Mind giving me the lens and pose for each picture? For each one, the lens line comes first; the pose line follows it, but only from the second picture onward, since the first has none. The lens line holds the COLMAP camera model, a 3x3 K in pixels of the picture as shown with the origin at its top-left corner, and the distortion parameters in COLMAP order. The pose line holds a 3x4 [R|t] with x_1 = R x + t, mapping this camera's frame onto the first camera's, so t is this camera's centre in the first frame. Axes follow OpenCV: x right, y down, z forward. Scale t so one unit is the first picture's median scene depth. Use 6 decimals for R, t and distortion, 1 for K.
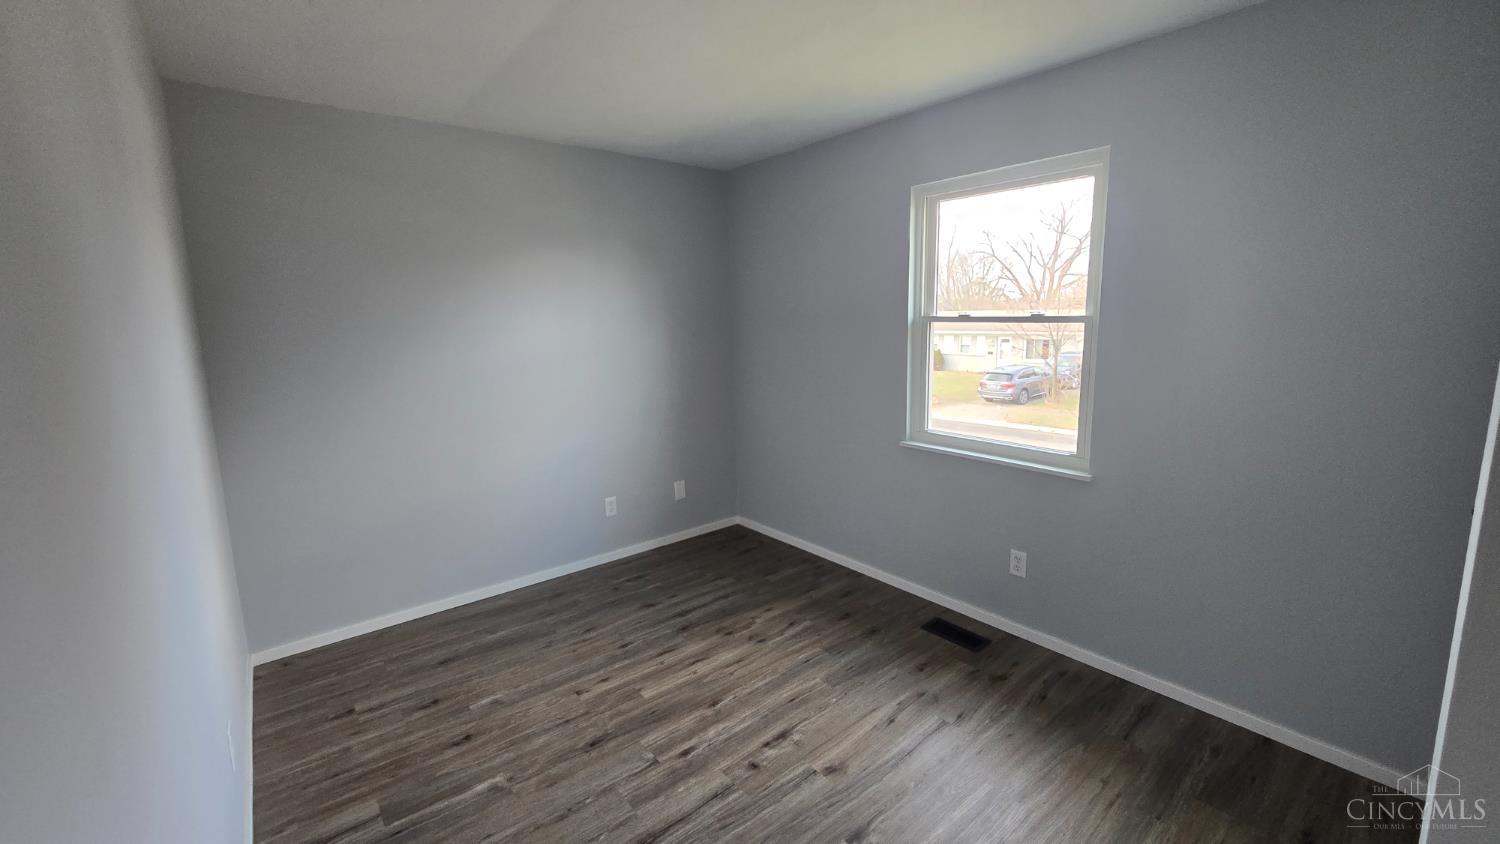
lens RADIAL K [[611.3, 0, 750.0], [0, 611.3, 422.0], [0, 0, 1]] dist [0.000546, 0.000003]
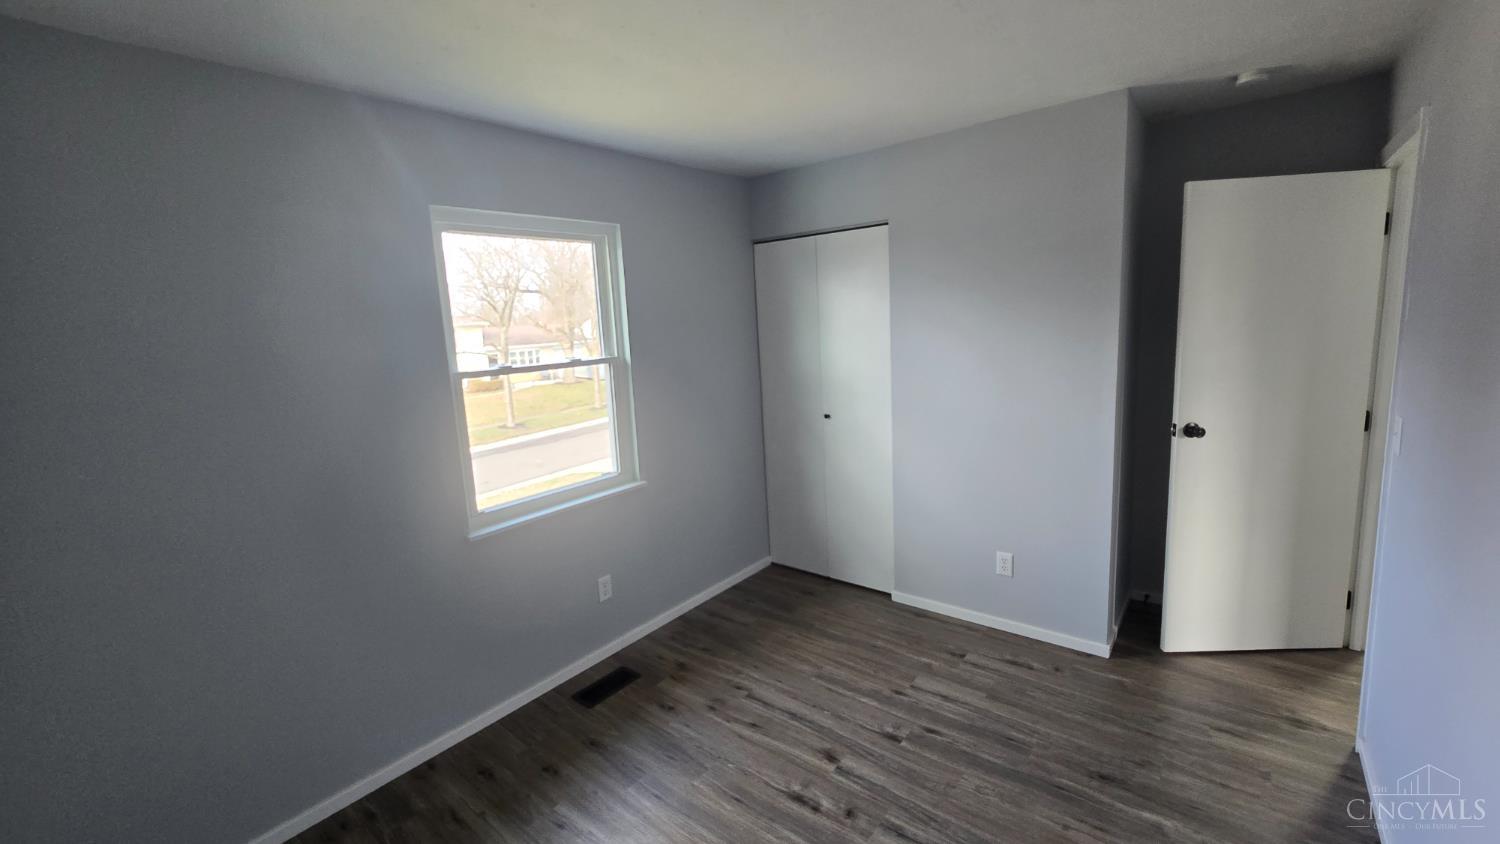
lens RADIAL K [[611.3, 0, 750.0], [0, 611.3, 422.0], [0, 0, 1]] dist [0.000546, 0.000003]
pose [[-0.209630, -0.135616, 0.968330, -0.704870], [0.223229, 0.957542, 0.182432, -0.215423], [-0.951958, 0.254403, -0.170456, 0.992840]]
